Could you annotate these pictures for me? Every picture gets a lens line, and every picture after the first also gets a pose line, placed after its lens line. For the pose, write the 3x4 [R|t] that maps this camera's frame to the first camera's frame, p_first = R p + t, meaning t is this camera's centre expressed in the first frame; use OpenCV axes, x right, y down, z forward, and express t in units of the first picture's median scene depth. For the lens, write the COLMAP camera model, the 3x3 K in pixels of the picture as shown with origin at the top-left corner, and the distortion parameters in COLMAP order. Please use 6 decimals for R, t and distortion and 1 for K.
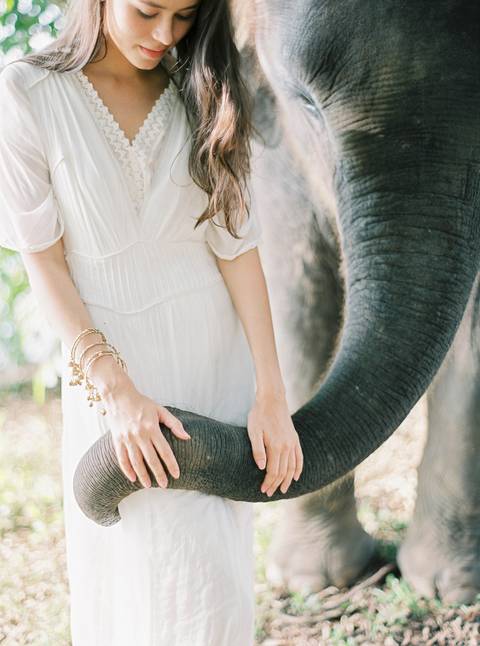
lens RADIAL K [[917.6, 0, 218.6], [0, 917.6, 323.4], [0, 0, 1]] dist [-0.060200, -0.099468]
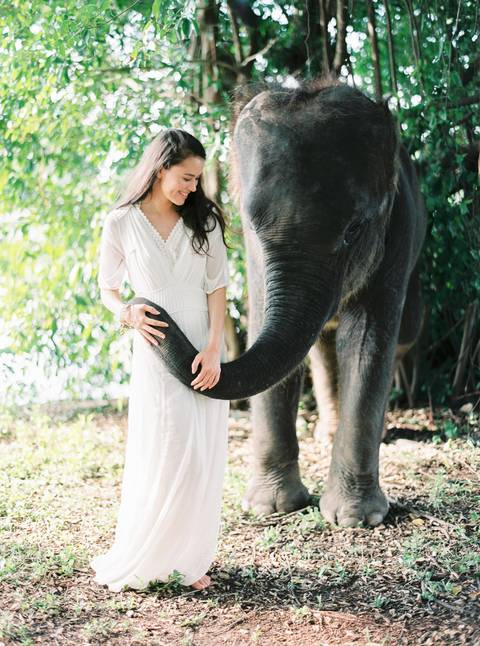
lens RADIAL K [[926.1, 0, 240.0], [0, 926.1, 323.0], [0, 0, 1]] dist [-0.064162, -0.083563]
pose [[0.992931, 0.079124, -0.088474, 0.186901], [-0.089254, 0.989100, -0.117108, 0.153143], [0.078244, 0.124176, 0.989170, -0.745934]]
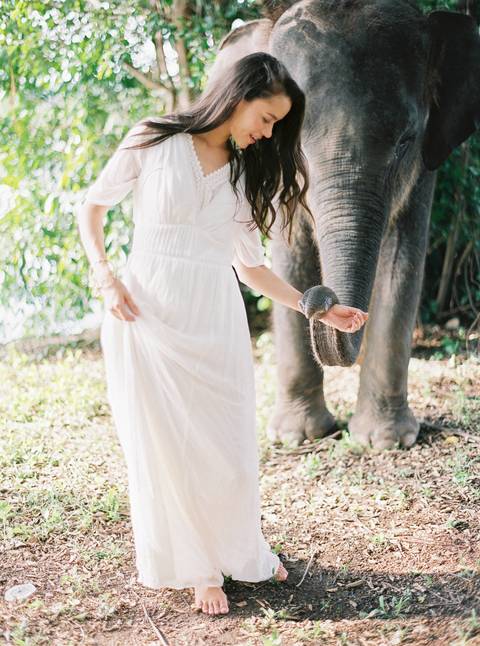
lens RADIAL K [[926.1, 0, 240.0], [0, 926.1, 323.0], [0, 0, 1]] dist [-0.064162, -0.083563]
pose [[0.998418, 0.035777, 0.043368, -0.075360], [-0.033758, 0.998352, -0.046415, 0.165969], [-0.044957, 0.044877, 0.997980, -0.667994]]
